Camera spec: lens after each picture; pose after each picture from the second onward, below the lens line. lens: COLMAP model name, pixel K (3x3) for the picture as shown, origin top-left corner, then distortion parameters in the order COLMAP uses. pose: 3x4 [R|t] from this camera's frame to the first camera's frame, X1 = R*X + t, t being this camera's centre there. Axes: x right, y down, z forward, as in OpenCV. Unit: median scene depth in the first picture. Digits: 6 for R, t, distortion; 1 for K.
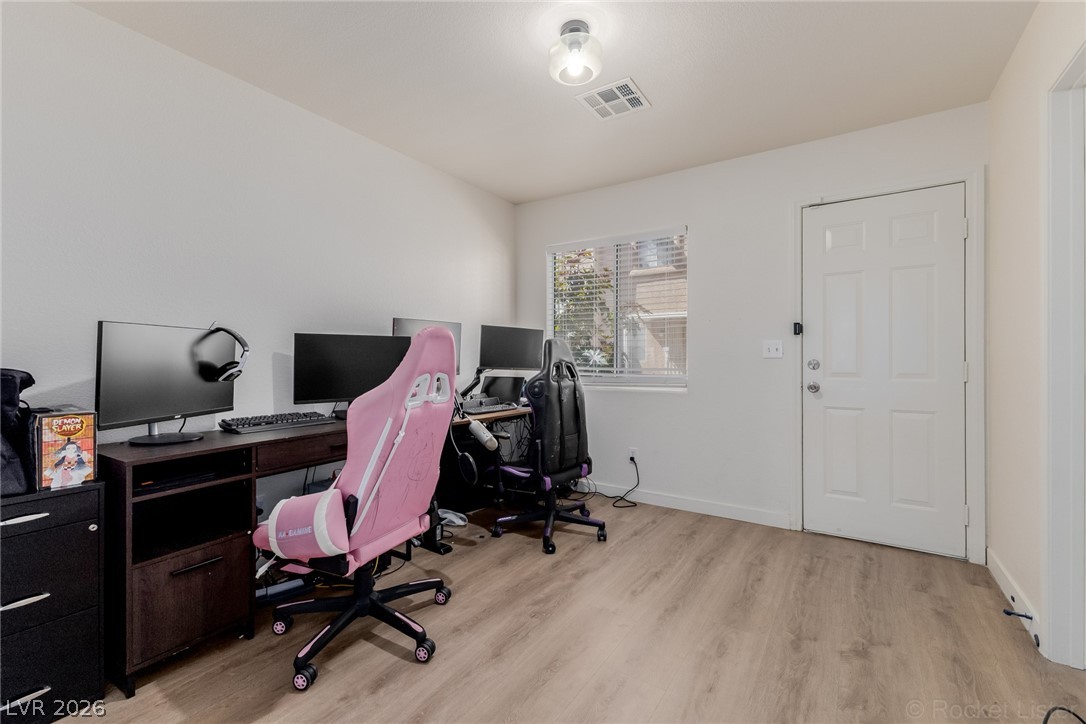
lens RADIAL K [[468.3, 0, 541.4], [0, 468.3, 358.7], [0, 0, 1]] dist [0.010951, -0.004476]
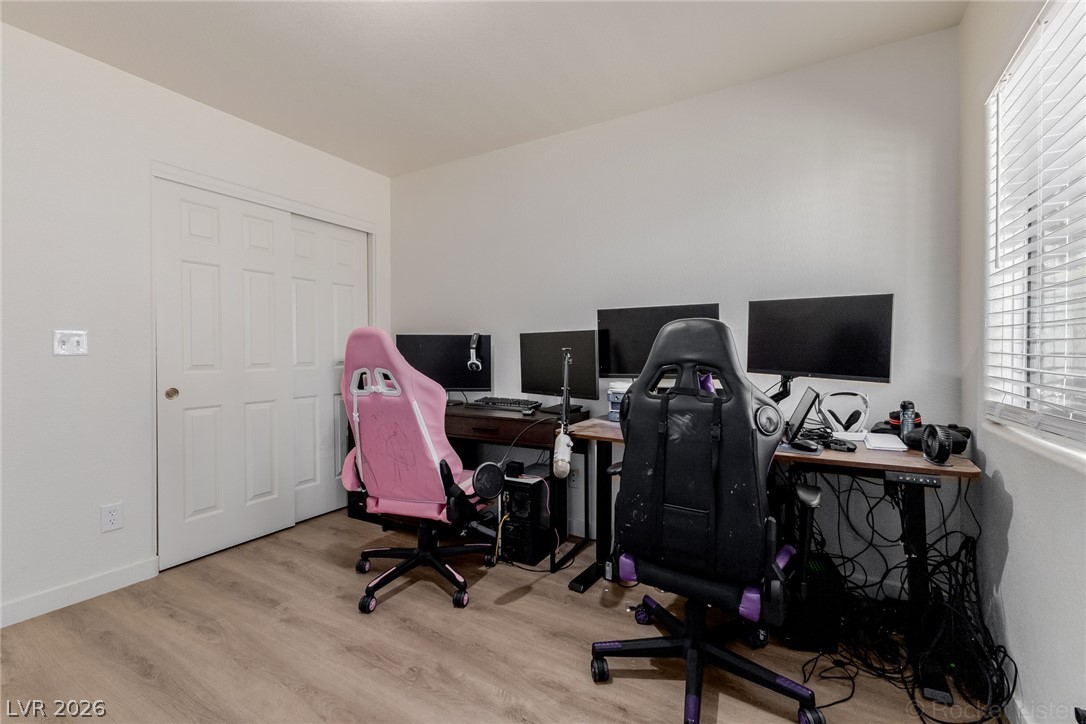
lens RADIAL K [[468.3, 0, 541.4], [0, 468.3, 358.5], [0, 0, 1]] dist [0.010951, -0.004476]
pose [[0.048448, 0.011191, -0.998763, 0.703824], [0.001529, 0.999935, 0.011279, -0.003043], [0.998825, -0.002074, 0.048428, 1.035135]]
